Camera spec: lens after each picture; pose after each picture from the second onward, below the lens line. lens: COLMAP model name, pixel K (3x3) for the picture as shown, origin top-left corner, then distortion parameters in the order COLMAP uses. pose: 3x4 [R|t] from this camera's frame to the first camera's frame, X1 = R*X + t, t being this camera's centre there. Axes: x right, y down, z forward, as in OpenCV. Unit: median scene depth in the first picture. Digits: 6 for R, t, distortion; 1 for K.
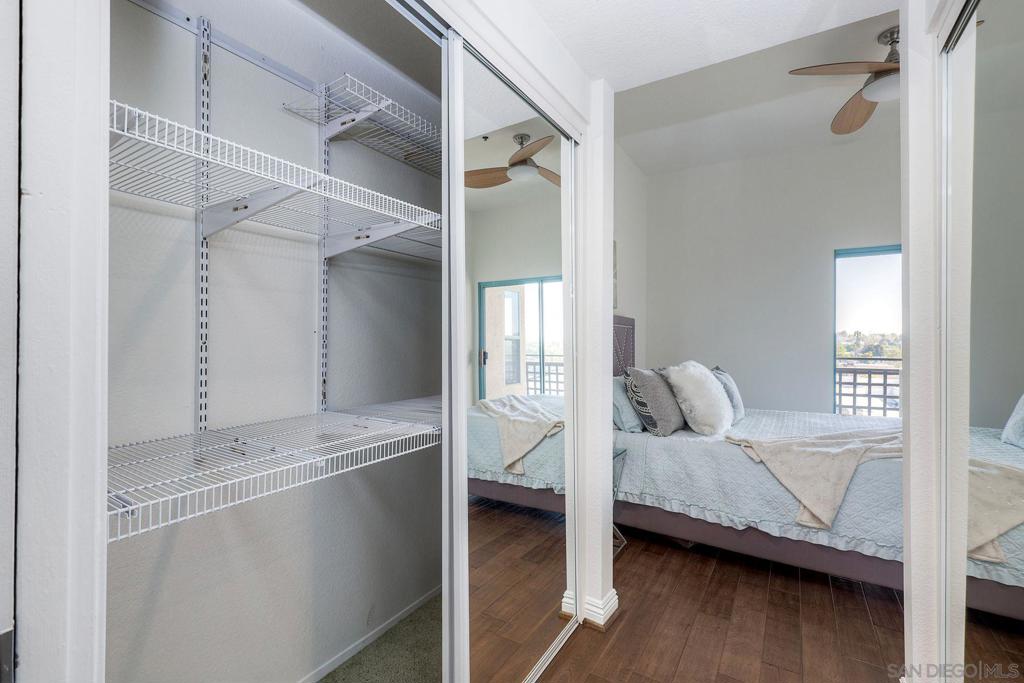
lens RADIAL K [[456.0, 0, 515.4], [0, 456.0, 339.5], [0, 0, 1]] dist [0.010832, -0.000138]
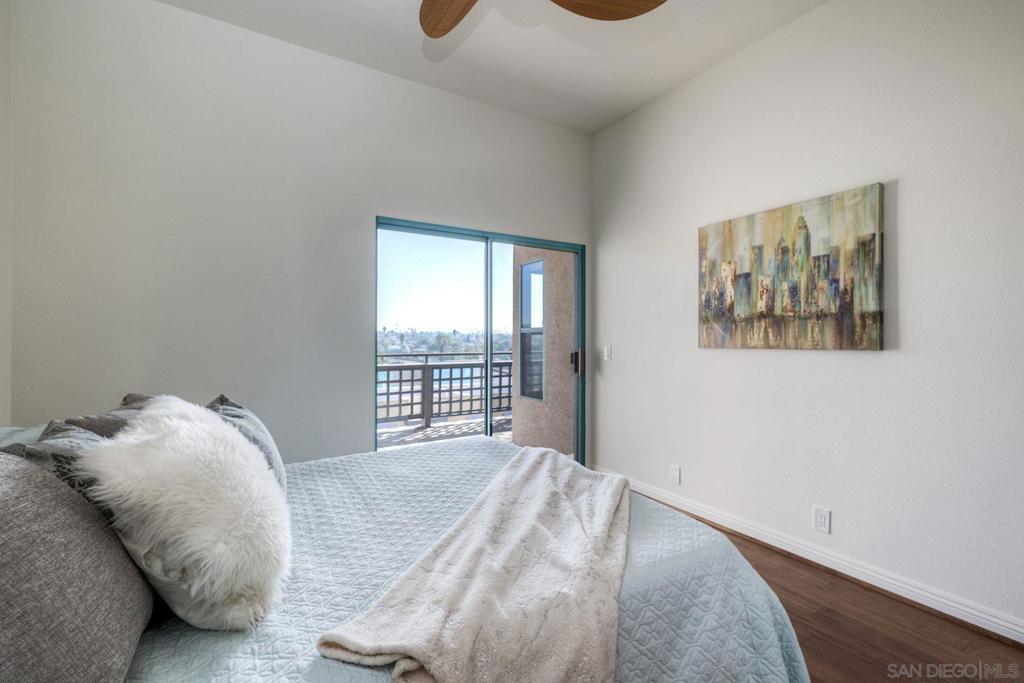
lens RADIAL K [[456.0, 0, 515.4], [0, 456.0, 339.5], [0, 0, 1]] dist [0.010832, -0.000138]
pose [[0.464127, -0.002851, 0.885764, 0.181972], [-0.007685, 0.999944, 0.007246, -0.005758], [-0.885735, -0.010170, 0.464079, 0.565995]]
